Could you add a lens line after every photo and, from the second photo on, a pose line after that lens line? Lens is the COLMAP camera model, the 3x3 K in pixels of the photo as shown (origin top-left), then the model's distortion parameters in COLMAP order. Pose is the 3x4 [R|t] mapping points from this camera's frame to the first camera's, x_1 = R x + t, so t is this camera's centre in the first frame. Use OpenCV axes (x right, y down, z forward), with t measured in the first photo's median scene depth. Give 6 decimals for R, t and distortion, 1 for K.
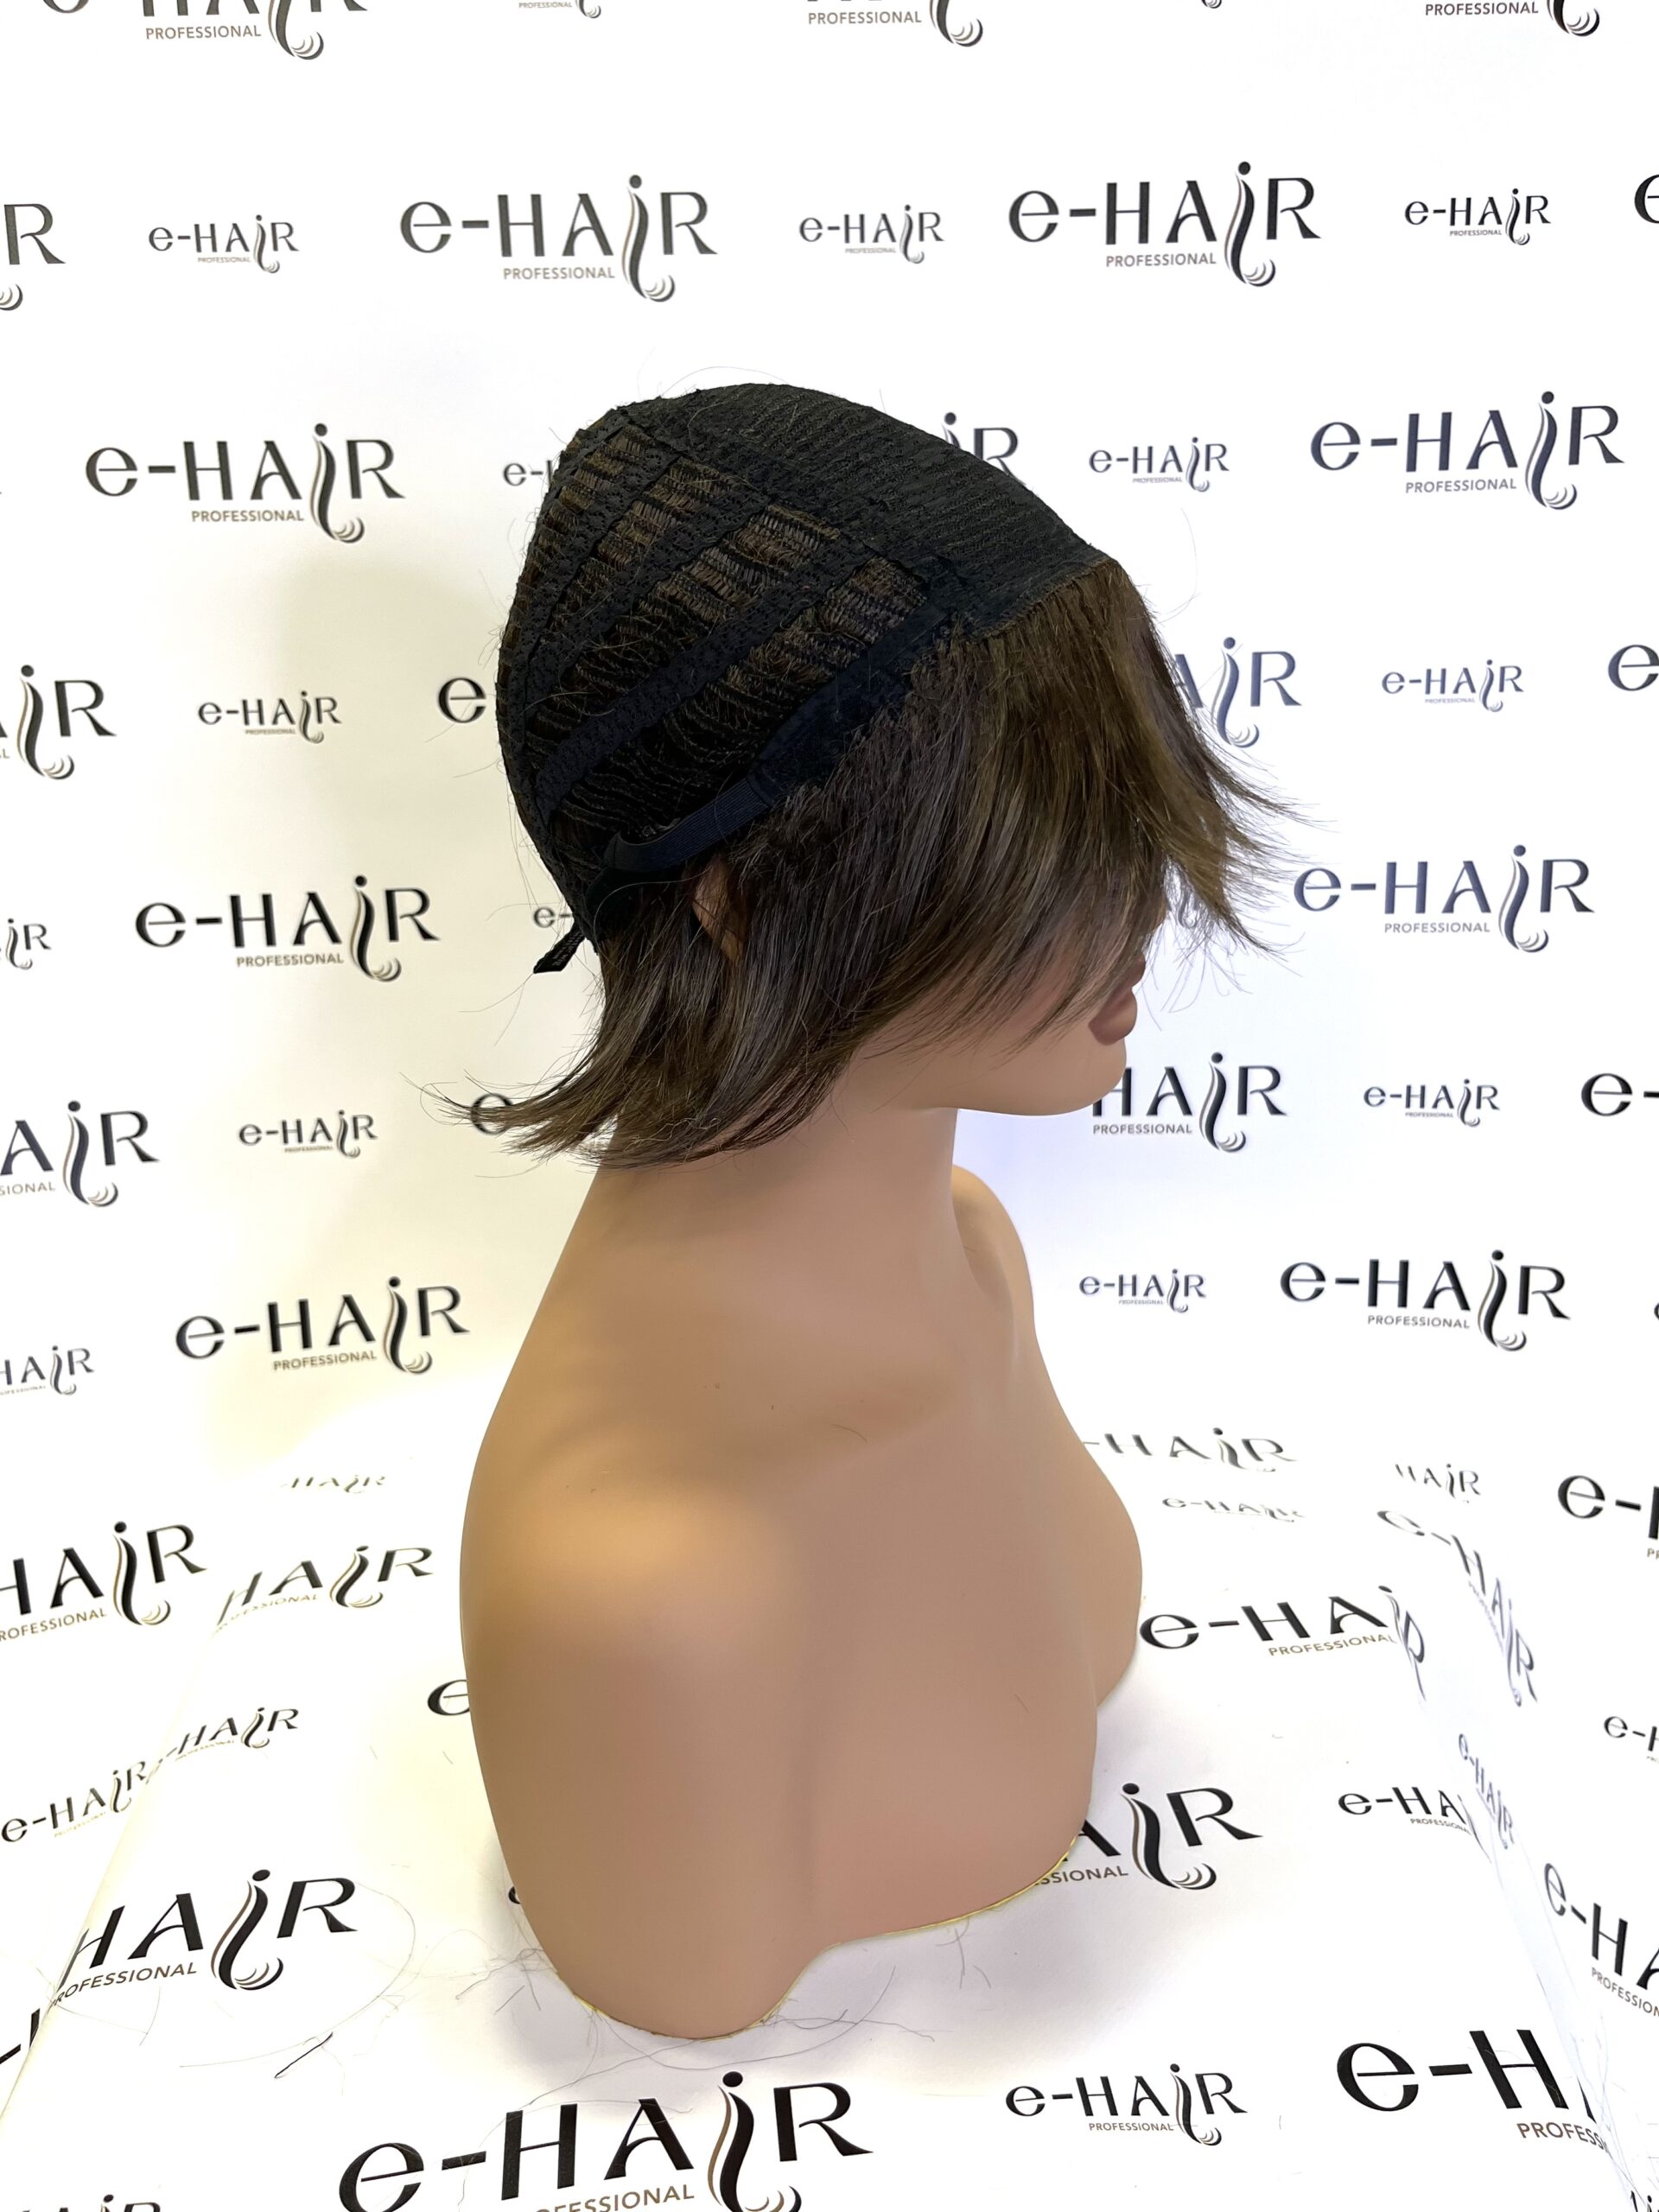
lens RADIAL K [[1666.7, 0, 826.9], [0, 1666.7, 1112.5], [0, 0, 1]] dist [0.031088, -0.042668]
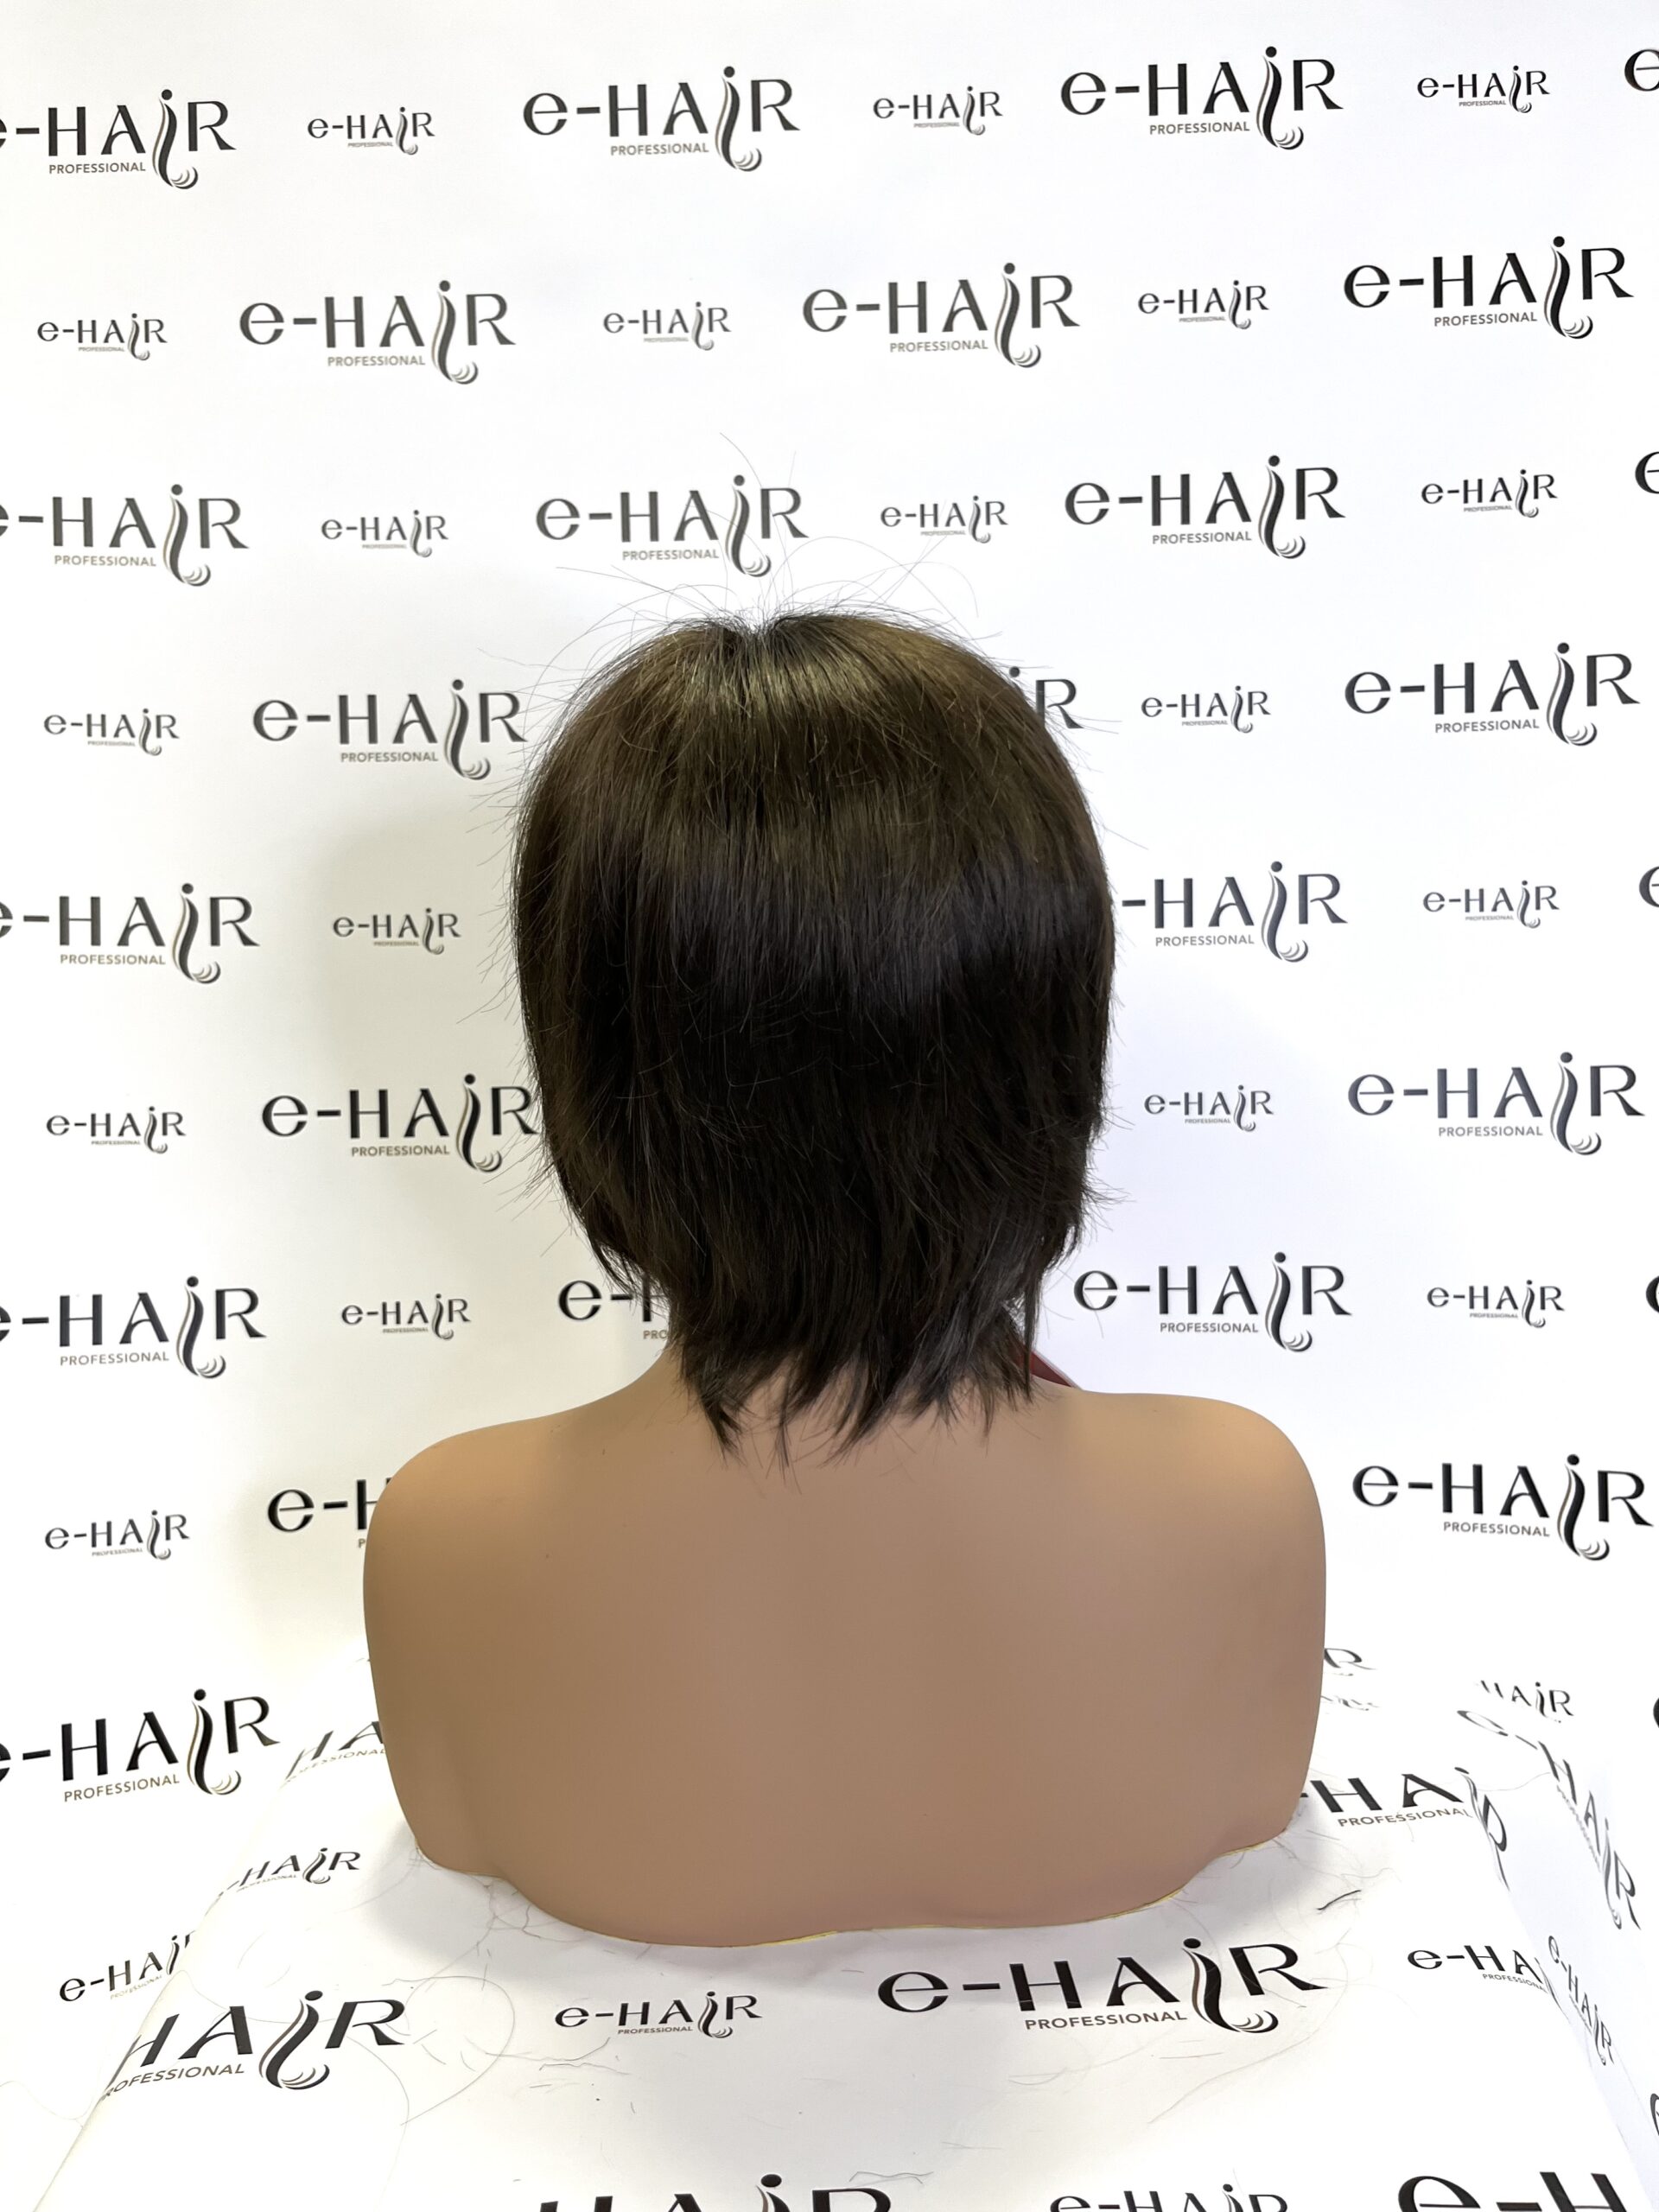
lens RADIAL K [[1666.7, 0, 825.1], [0, 1666.7, 1122.0], [0, 0, 1]] dist [0.031088, -0.042668]
pose [[0.998095, 0.007346, -0.061261, 0.018211], [-0.018620, 0.982460, -0.185543, 0.088992], [0.058824, 0.186331, 0.980725, -0.043608]]
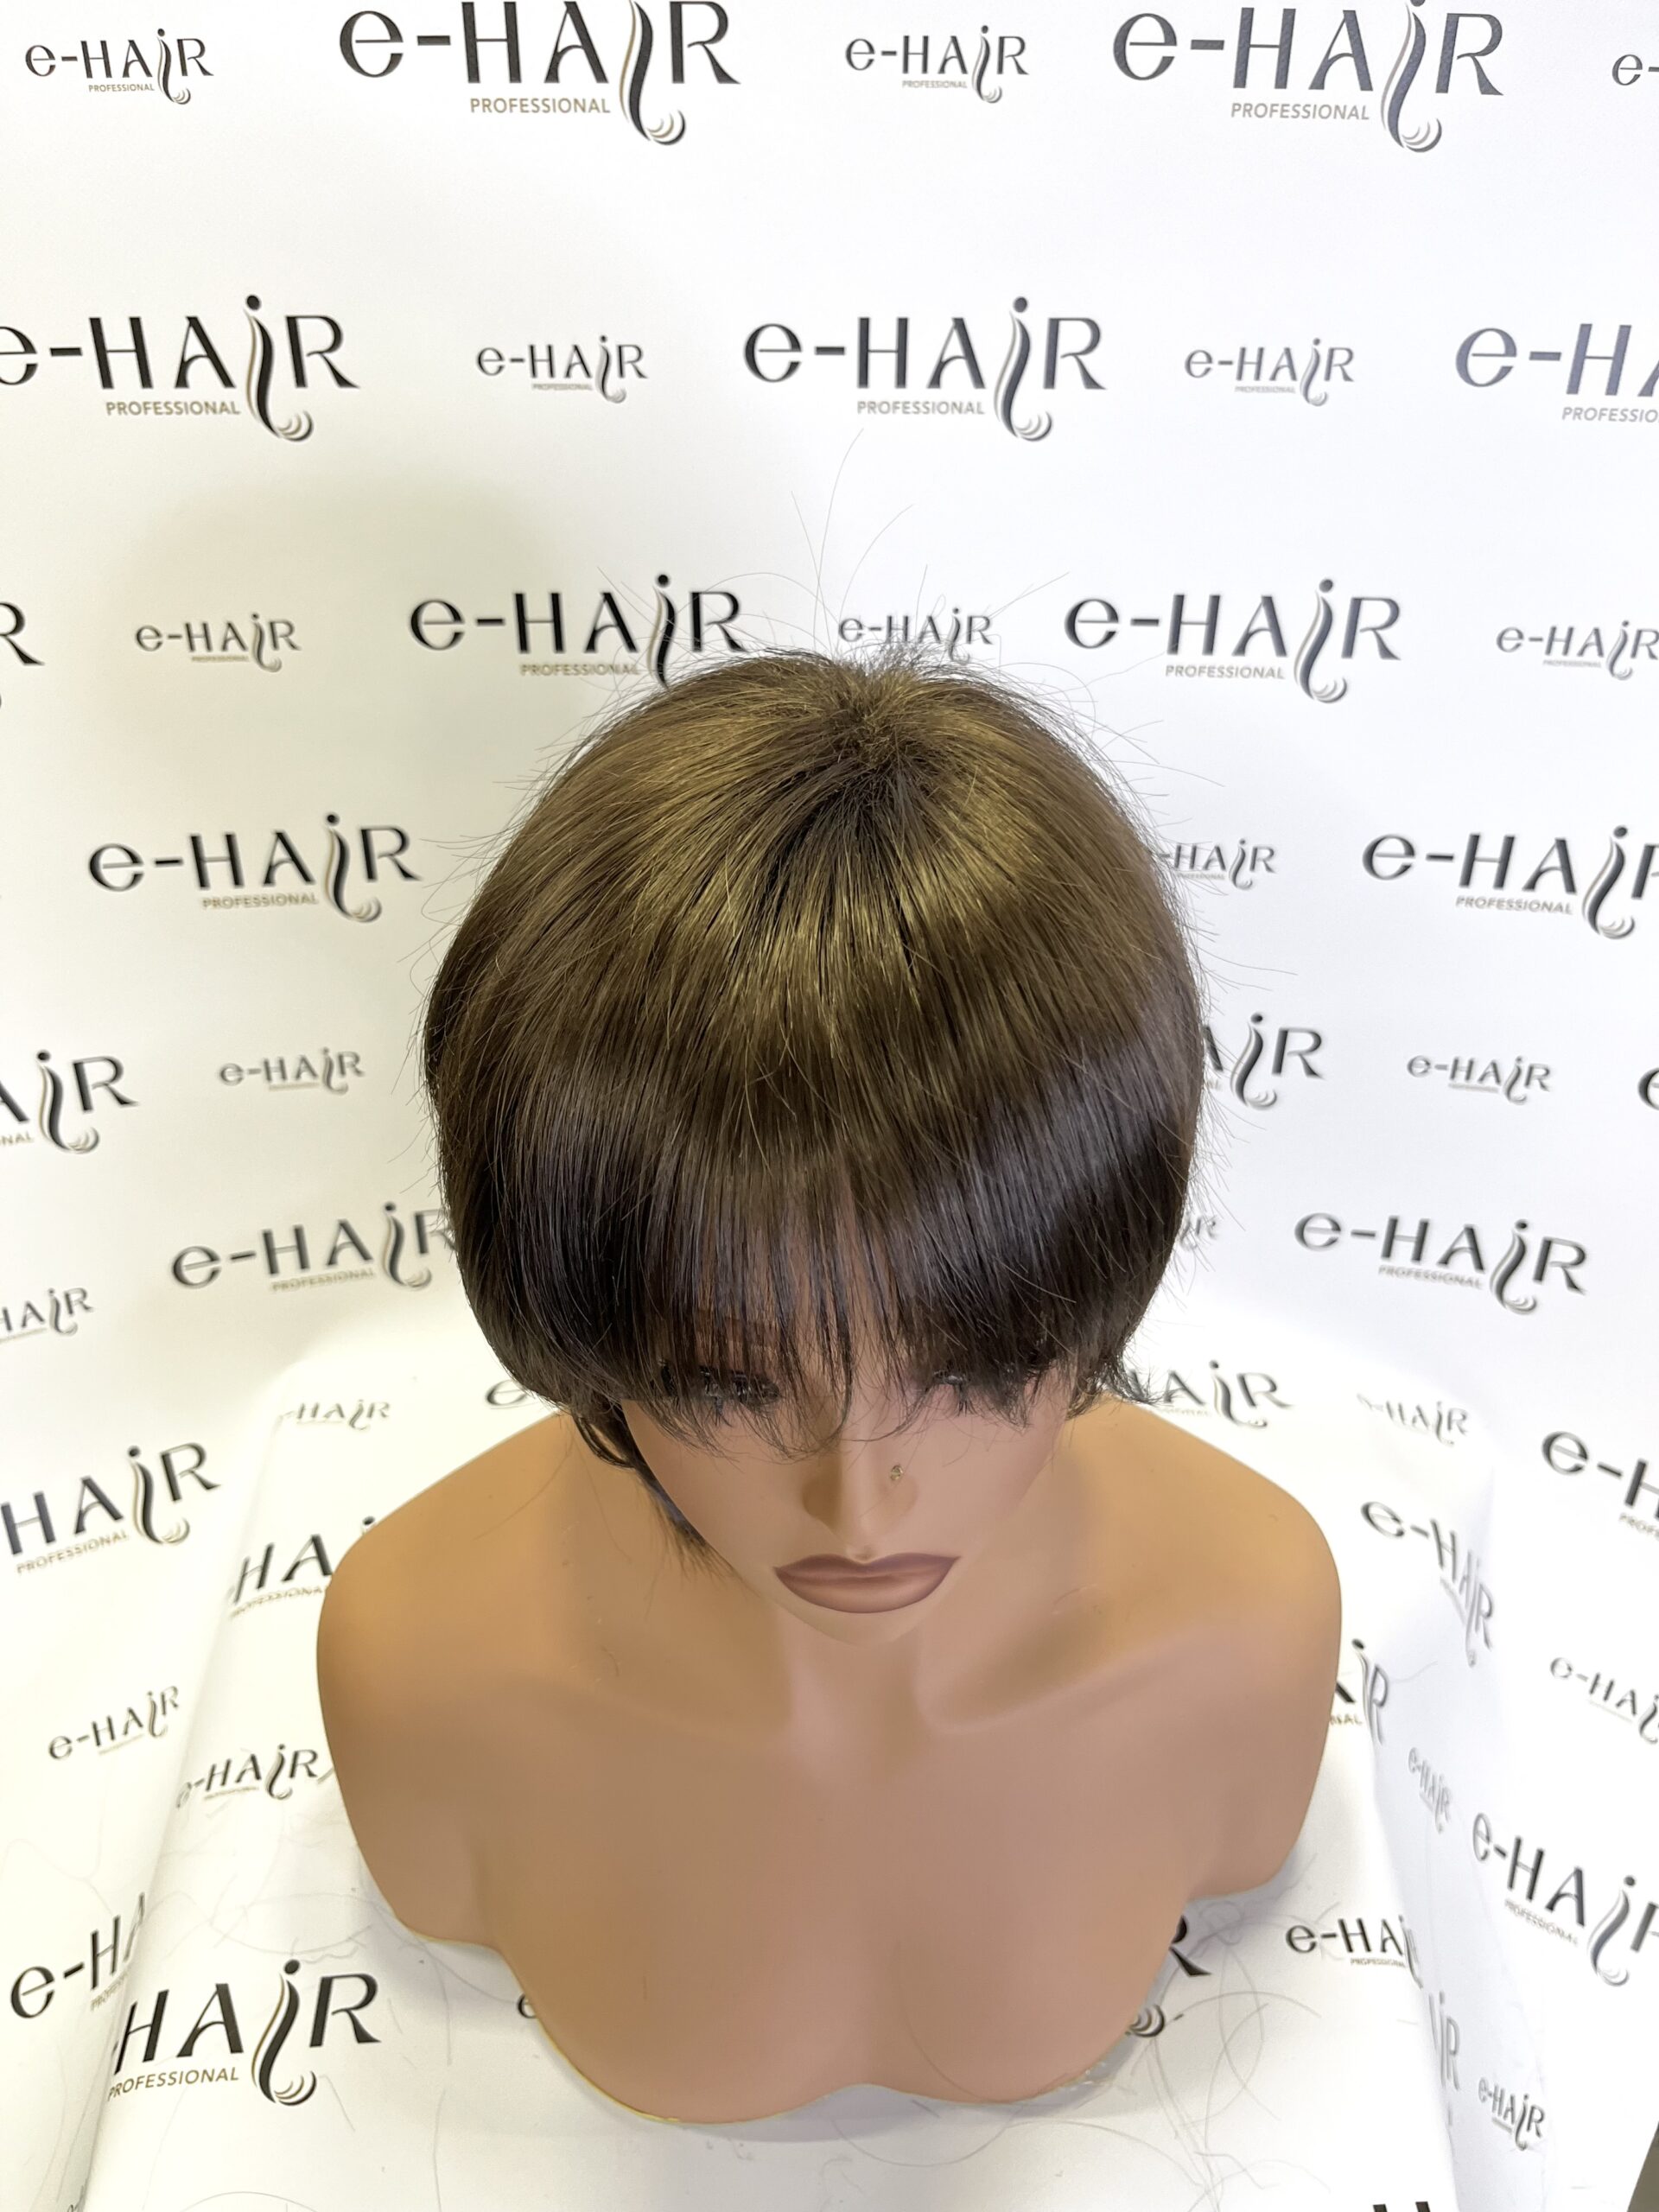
lens RADIAL K [[1666.7, 0, 817.8], [0, 1666.7, 1137.4], [0, 0, 1]] dist [0.031088, -0.042668]
pose [[0.999383, 0.035137, 0.000049, -0.017616], [-0.033658, 0.956924, 0.288382, -0.510252], [0.010086, -0.288206, 0.957515, 0.033720]]
